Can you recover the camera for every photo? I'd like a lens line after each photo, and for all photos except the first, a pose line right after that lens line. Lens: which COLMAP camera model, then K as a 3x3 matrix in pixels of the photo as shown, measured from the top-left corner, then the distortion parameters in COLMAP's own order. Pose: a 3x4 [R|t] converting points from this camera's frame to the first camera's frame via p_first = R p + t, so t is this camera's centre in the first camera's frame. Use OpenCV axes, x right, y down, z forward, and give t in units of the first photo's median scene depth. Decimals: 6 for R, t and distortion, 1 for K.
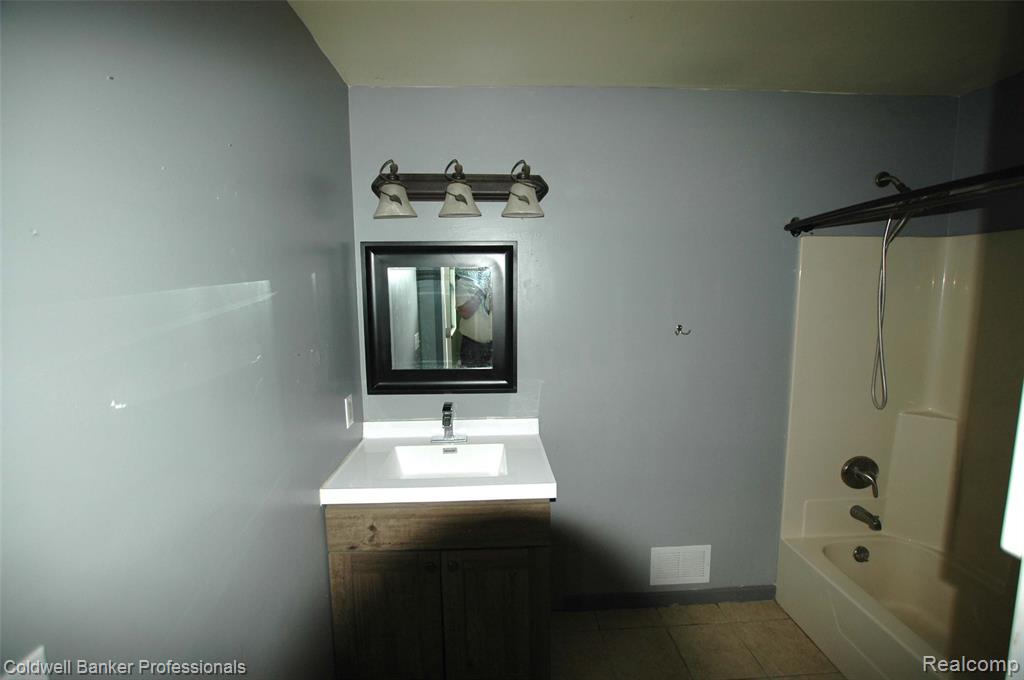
lens RADIAL K [[453.2, 0, 512.0], [0, 453.2, 340.0], [0, 0, 1]] dist [-0.036544, 0.008266]
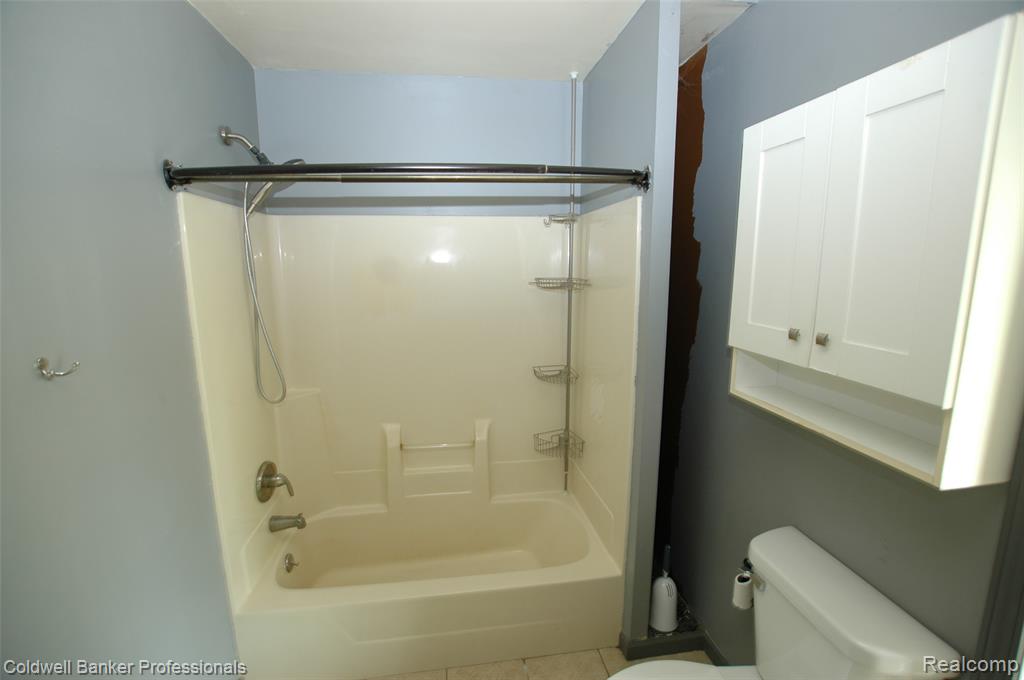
lens RADIAL K [[453.2, 0, 512.0], [0, 453.2, 340.0], [0, 0, 1]] dist [-0.036544, 0.008266]
pose [[-0.093491, -0.159839, 0.982706, -0.088267], [0.121415, 0.977832, 0.170598, -0.070945], [-0.988189, 0.135265, -0.072011, 0.606956]]
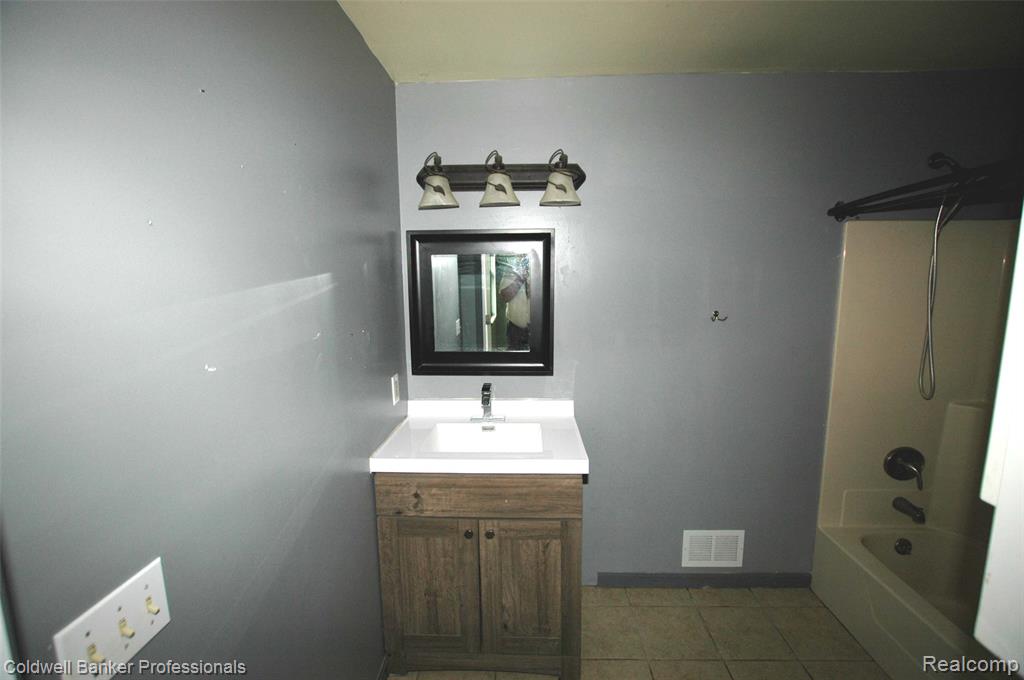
lens RADIAL K [[453.2, 0, 512.0], [0, 453.2, 340.0], [0, 0, 1]] dist [-0.036544, 0.008266]
pose [[0.996067, 0.010526, -0.087971, 0.007927], [-0.008509, 0.999693, 0.023267, 0.012338], [0.088189, -0.022427, 0.995851, -0.042011]]
